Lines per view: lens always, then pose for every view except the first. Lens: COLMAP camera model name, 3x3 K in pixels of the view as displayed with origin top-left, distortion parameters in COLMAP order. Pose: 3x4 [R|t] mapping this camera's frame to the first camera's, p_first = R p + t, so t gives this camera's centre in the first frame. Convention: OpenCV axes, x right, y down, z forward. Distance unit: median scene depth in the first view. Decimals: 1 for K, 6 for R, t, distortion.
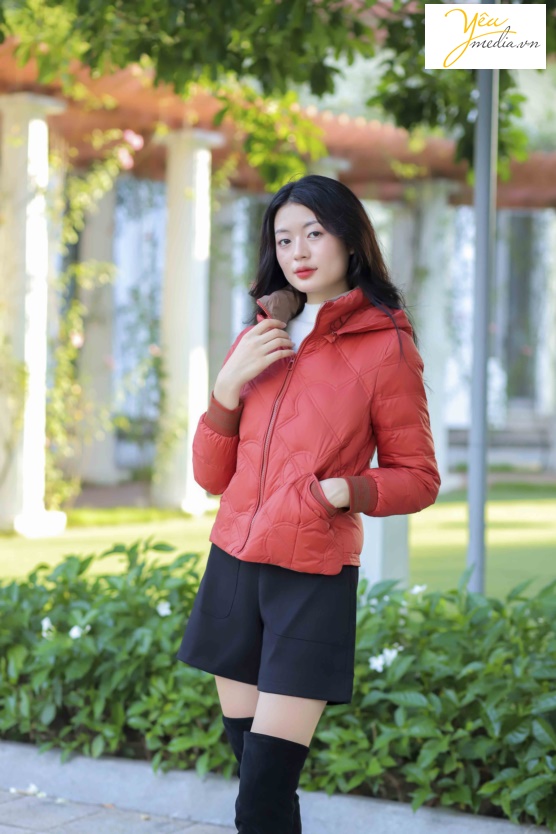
lens RADIAL K [[1963.5, 0, 278.0], [0, 1963.5, 417.0], [0, 0, 1]] dist [0.108144, 0.331370]
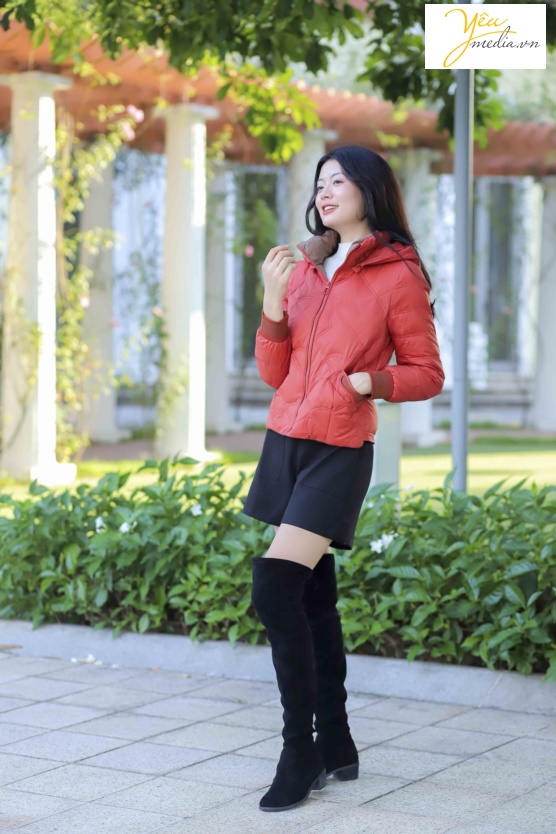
lens RADIAL K [[1963.5, 0, 278.0], [0, 1963.5, 417.0], [0, 0, 1]] dist [0.108144, 0.331370]
pose [[0.999897, -0.011998, 0.007919, -0.012387], [0.011886, 0.999831, 0.014025, 0.018028], [-0.008085, -0.013930, 0.999870, -0.133097]]
